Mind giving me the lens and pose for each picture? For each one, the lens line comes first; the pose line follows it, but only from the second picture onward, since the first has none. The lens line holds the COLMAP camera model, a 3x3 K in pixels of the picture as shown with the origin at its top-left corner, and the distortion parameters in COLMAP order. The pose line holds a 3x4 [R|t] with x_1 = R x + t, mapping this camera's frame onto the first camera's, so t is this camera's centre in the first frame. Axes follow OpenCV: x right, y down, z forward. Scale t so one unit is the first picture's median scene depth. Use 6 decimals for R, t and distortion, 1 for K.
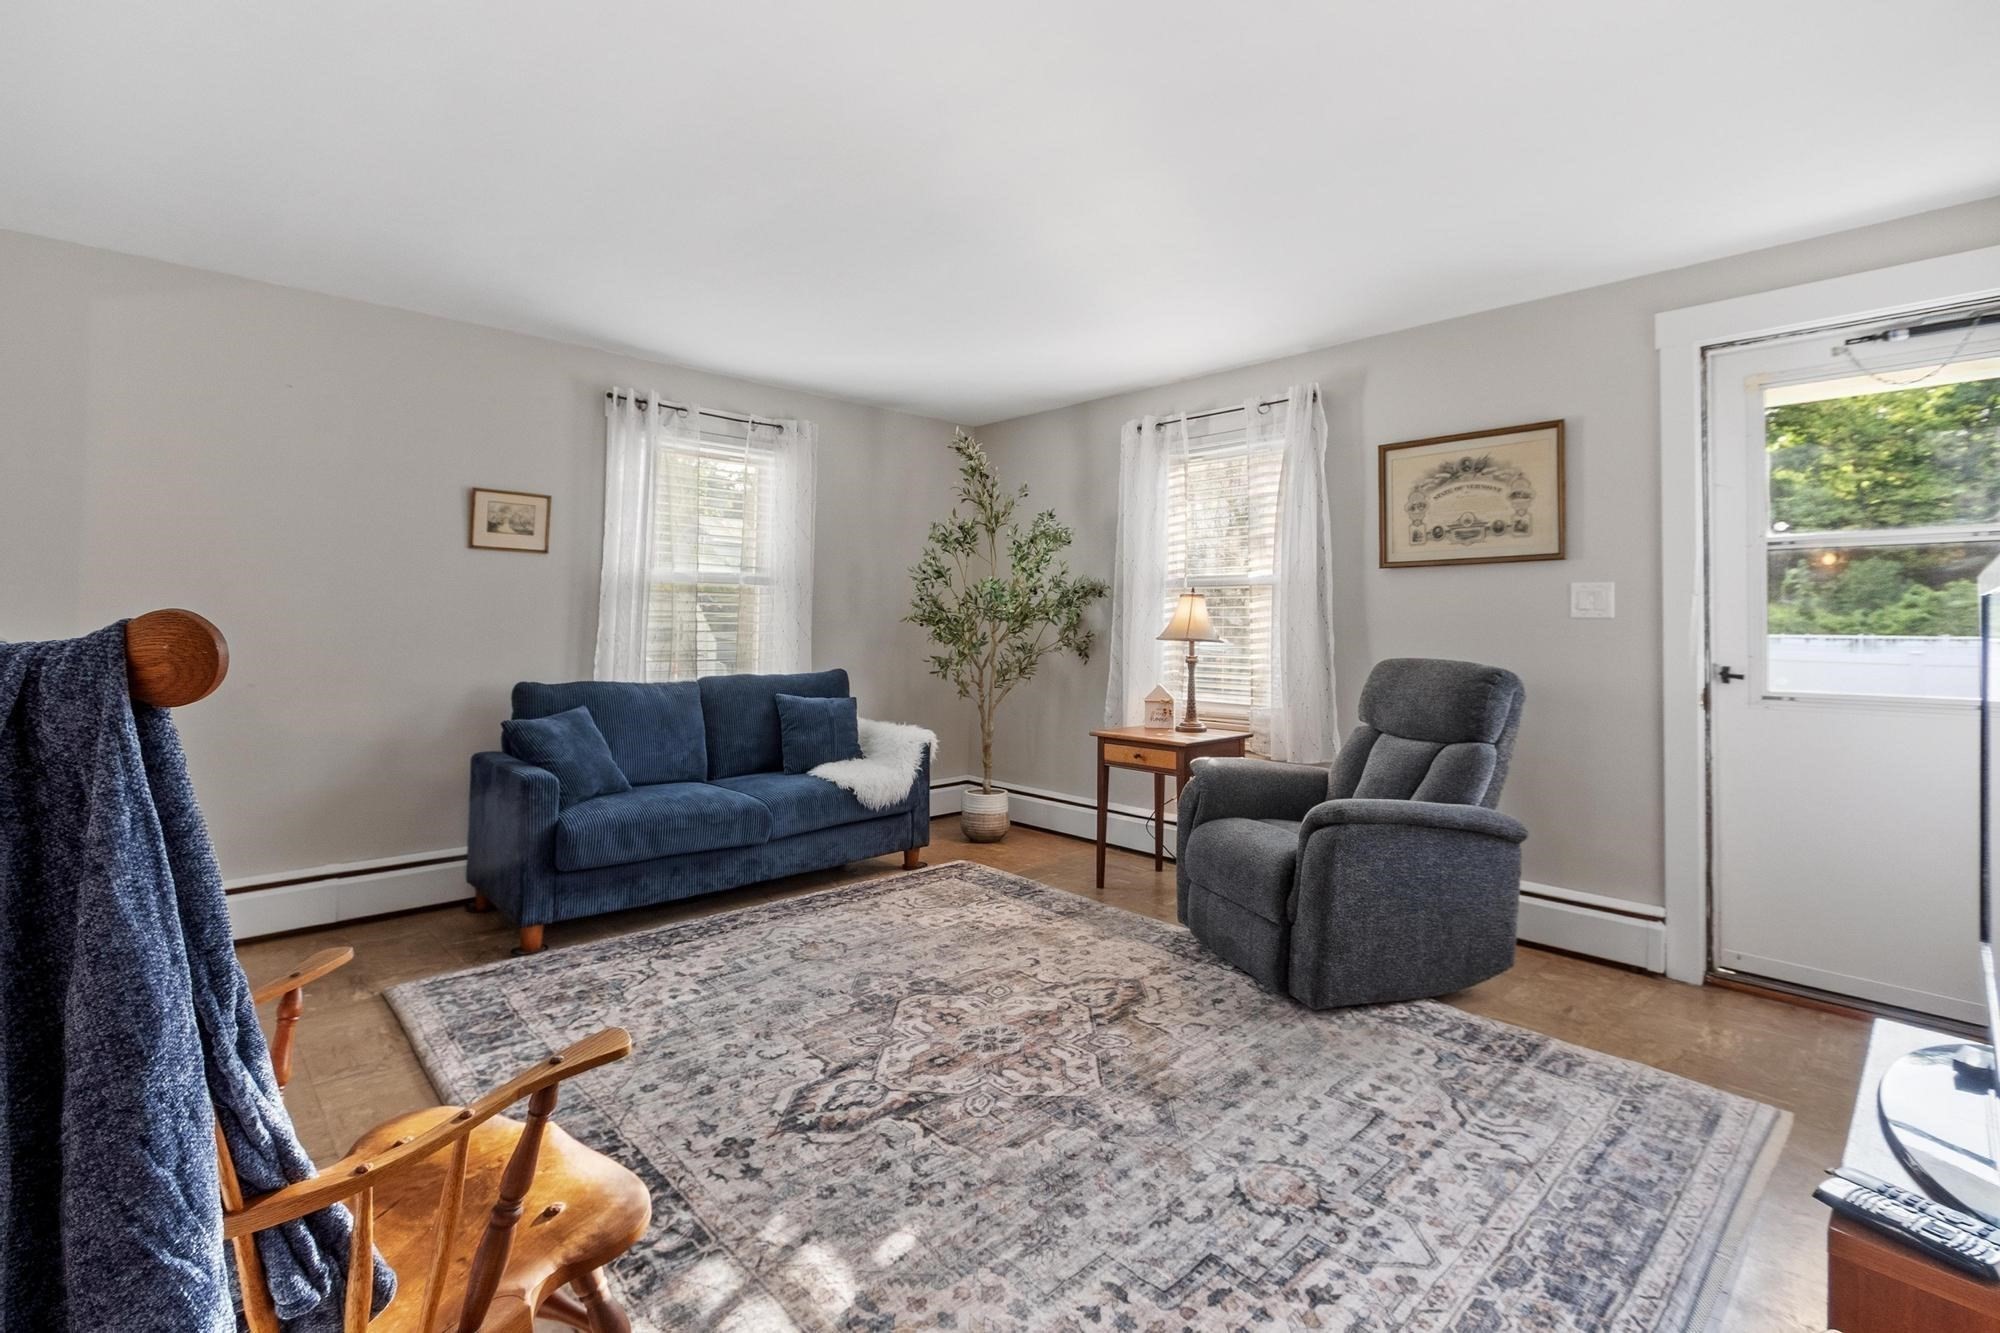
lens RADIAL K [[885.5, 0, 977.1], [0, 885.5, 589.9], [0, 0, 1]] dist [-0.001191, -0.000852]
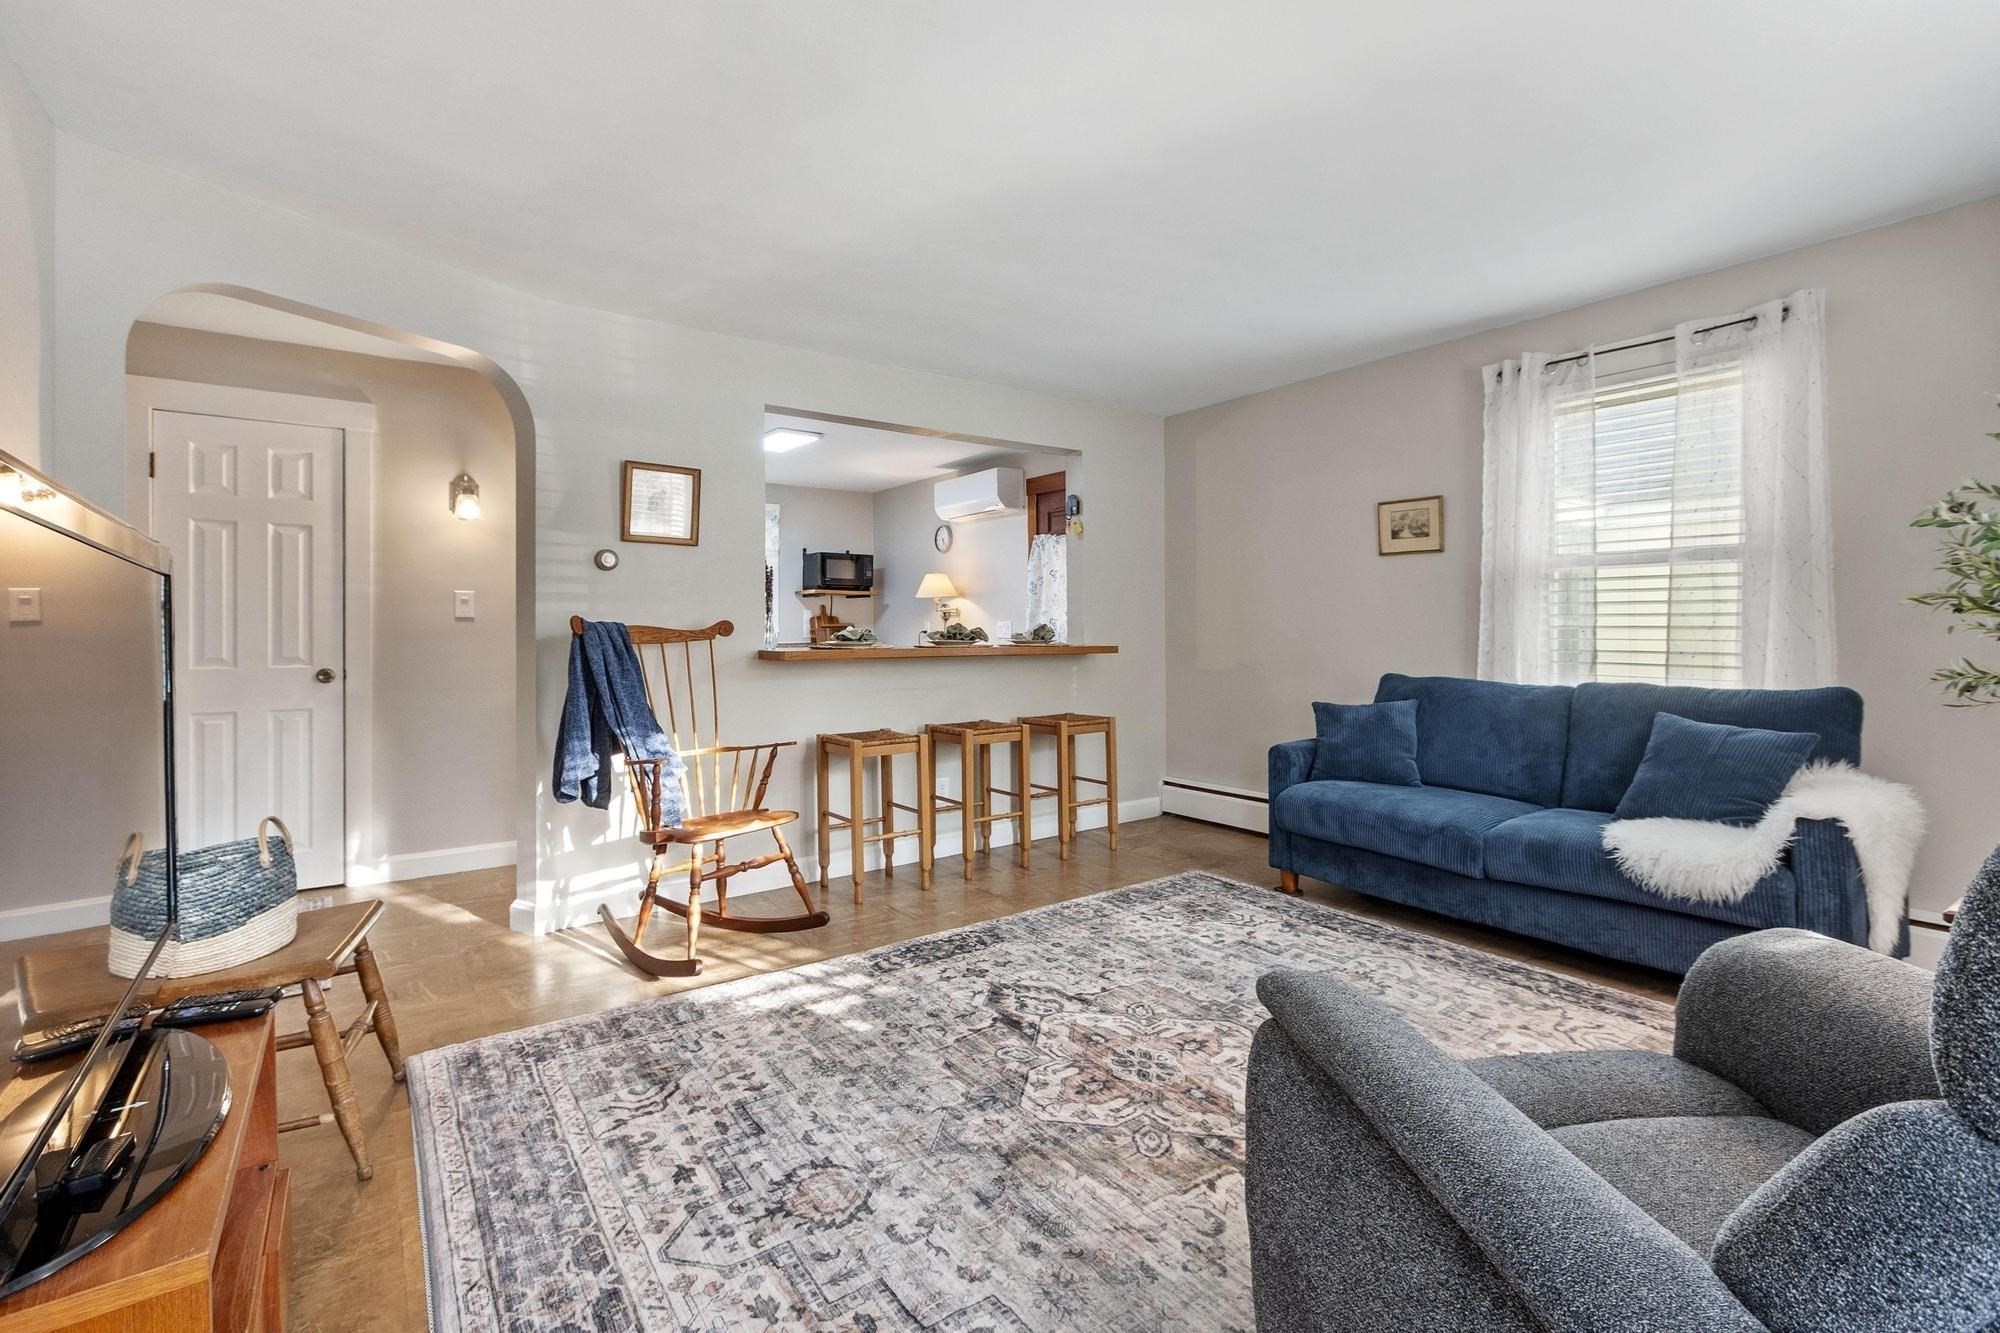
lens RADIAL K [[885.5, 0, 1013.2], [0, 885.5, 617.7], [0, 0, 1]] dist [-0.001191, -0.000852]
pose [[-0.096942, -0.021932, -0.995048, 1.036036], [0.042284, 0.998764, -0.026133, 0.072781], [0.994391, -0.044608, -0.095895, 1.067398]]
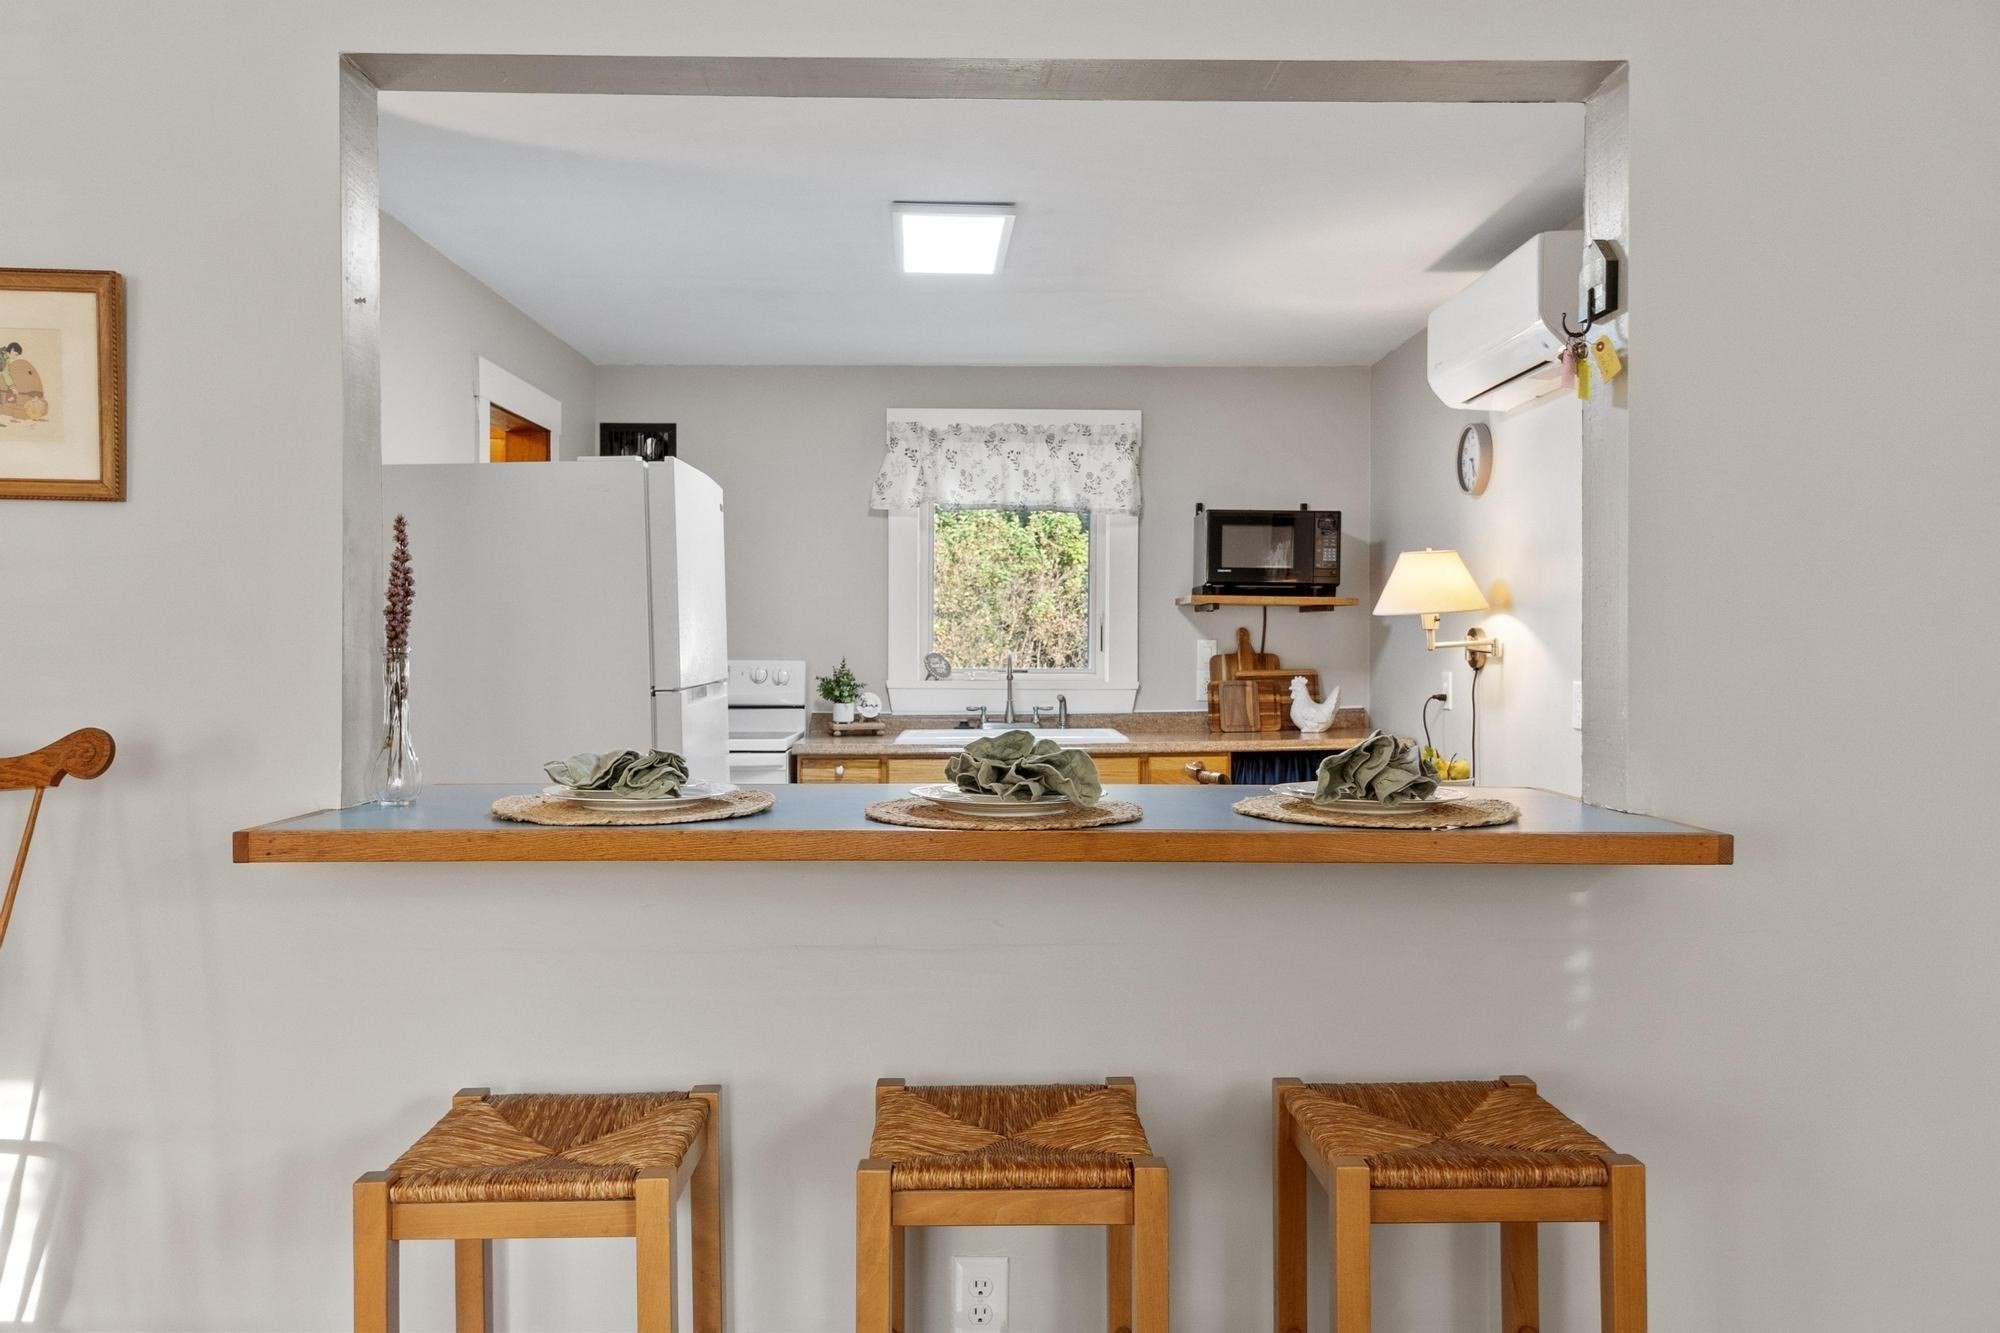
lens RADIAL K [[1421.6, 0, 999.9], [0, 1421.6, 680.5], [0, 0, 1]] dist [0.000062, -0.001785]
pose [[-0.663471, 0.006796, -0.748171, -0.242897], [0.020188, 0.999757, -0.008821, 0.003431], [0.747929, -0.020957, -0.663447, 1.341243]]
